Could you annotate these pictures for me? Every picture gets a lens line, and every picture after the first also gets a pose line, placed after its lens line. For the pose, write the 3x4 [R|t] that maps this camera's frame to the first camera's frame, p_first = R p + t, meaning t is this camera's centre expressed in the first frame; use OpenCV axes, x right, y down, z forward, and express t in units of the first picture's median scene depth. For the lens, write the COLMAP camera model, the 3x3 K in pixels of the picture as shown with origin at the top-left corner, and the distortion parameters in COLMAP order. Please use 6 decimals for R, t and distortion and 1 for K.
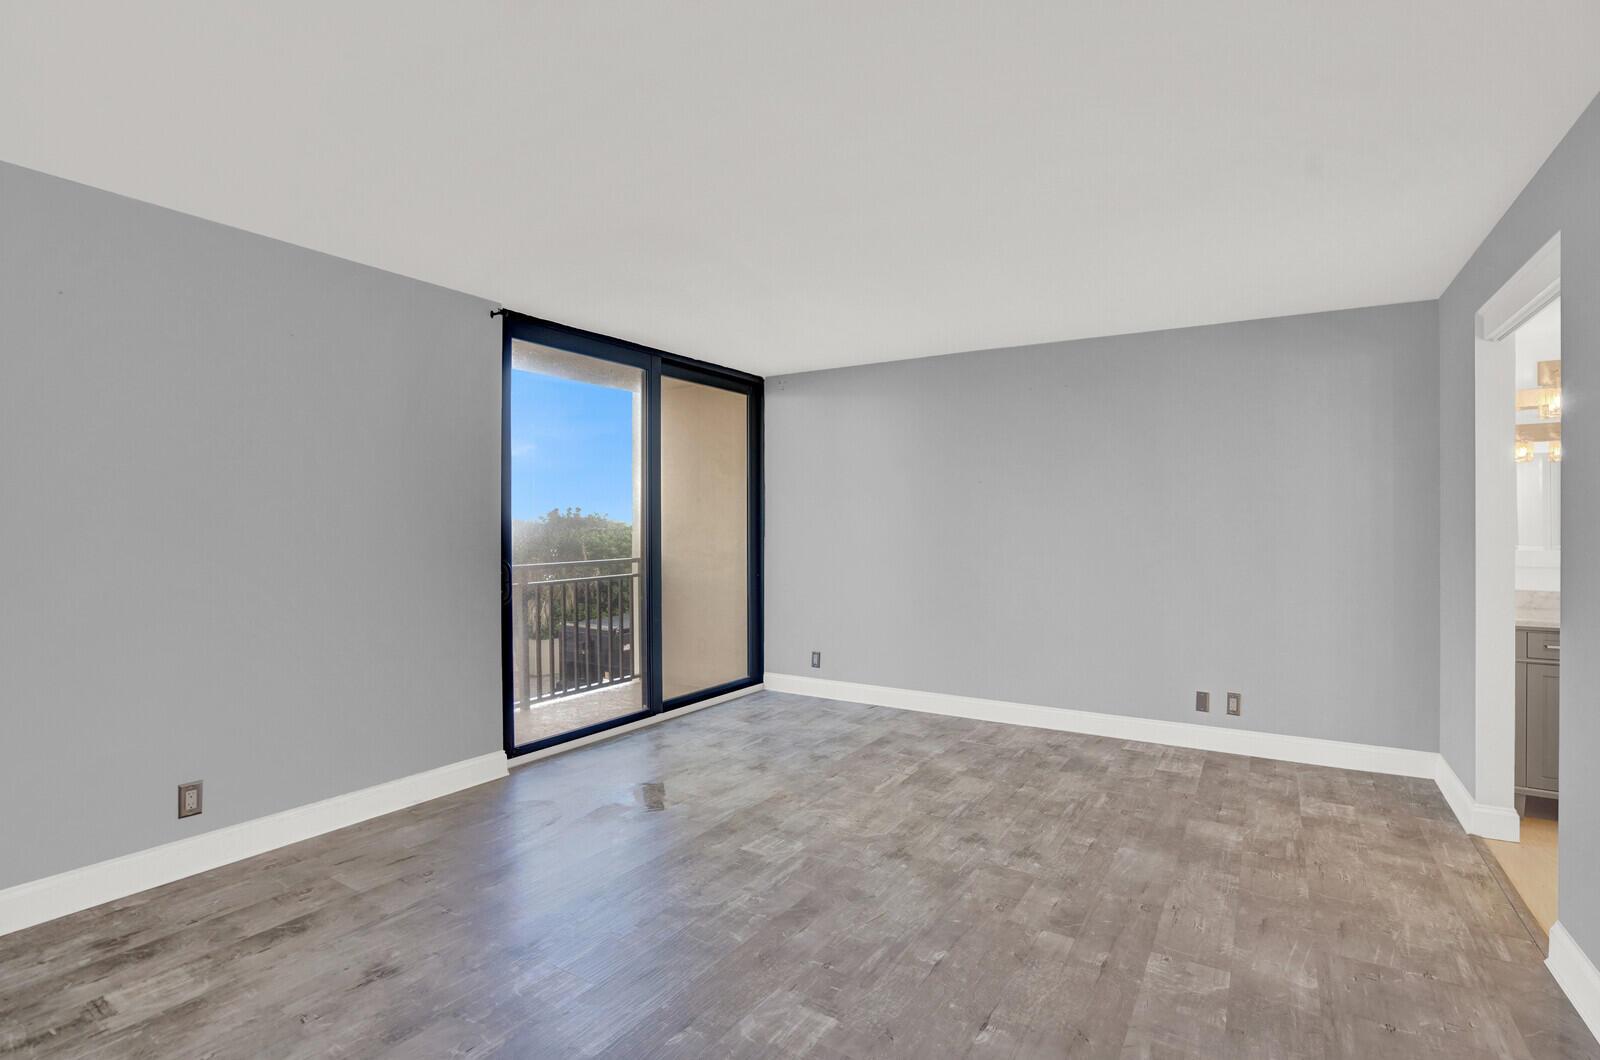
lens RADIAL K [[756.7, 0, 809.7], [0, 756.7, 530.8], [0, 0, 1]] dist [-0.045122, 0.014208]
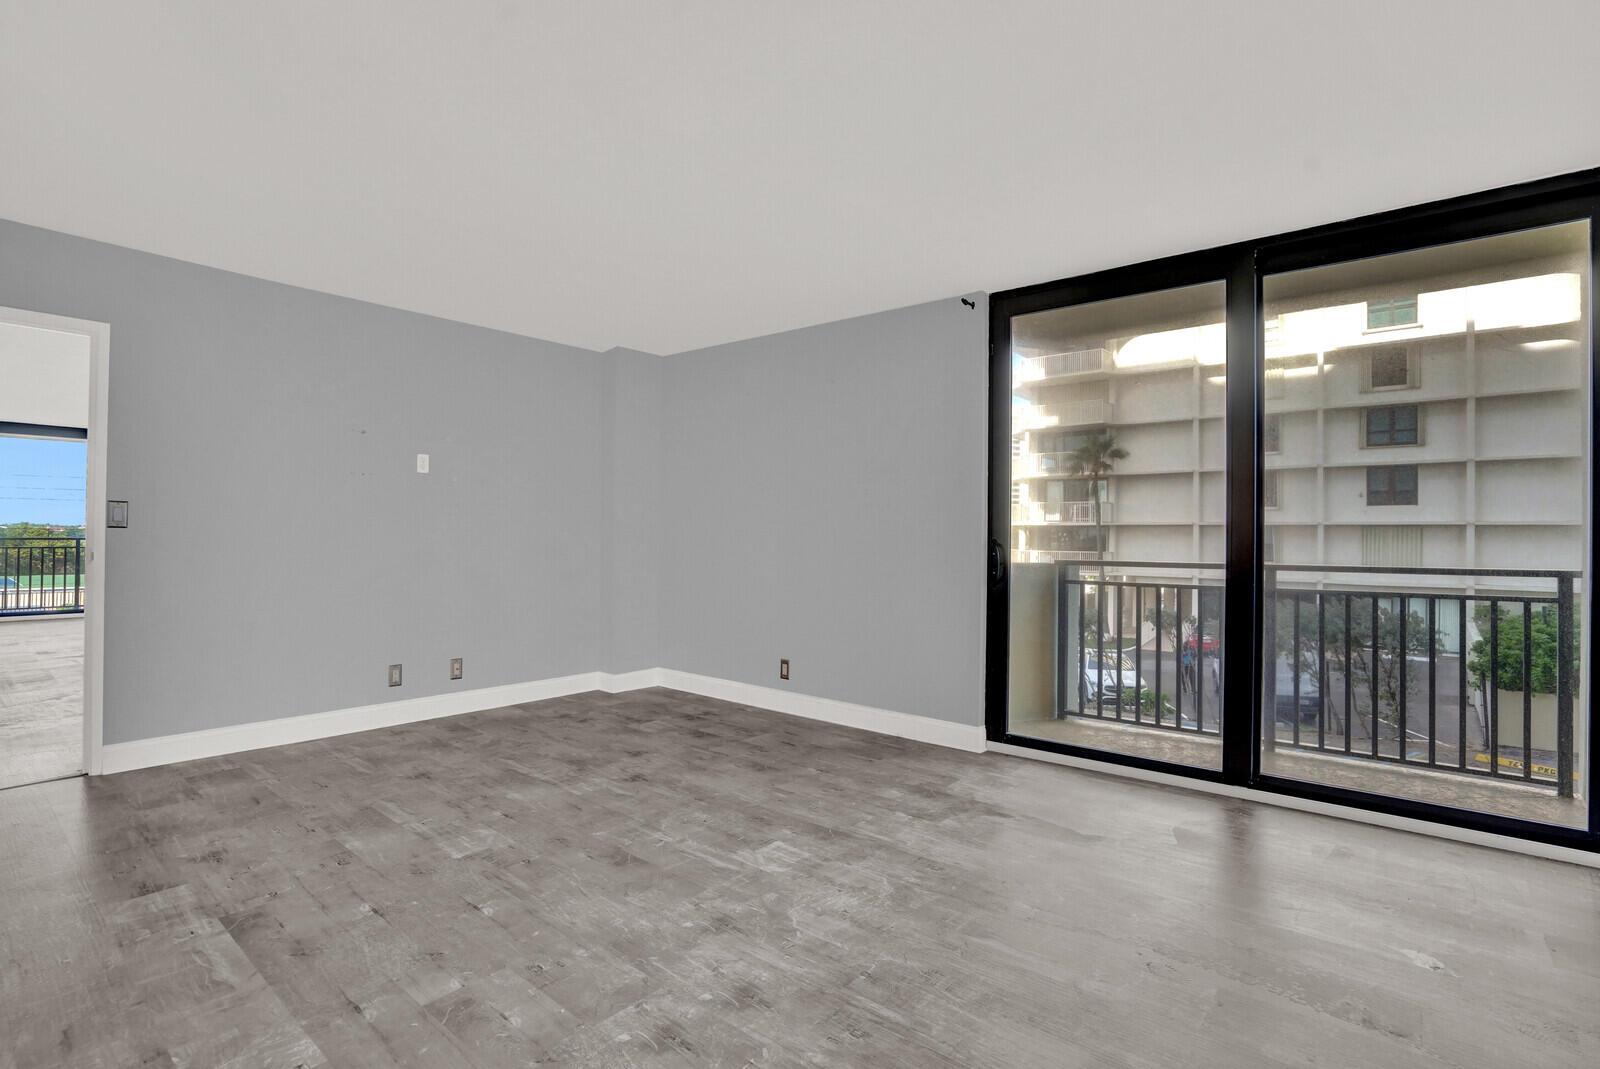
lens RADIAL K [[756.7, 0, 807.8], [0, 756.7, 526.9], [0, 0, 1]] dist [-0.045122, 0.014208]
pose [[-0.133524, -0.018102, -0.990880, 0.907638], [-0.017519, 0.999720, -0.015903, 0.056759], [0.990891, 0.015235, -0.133804, 1.271813]]
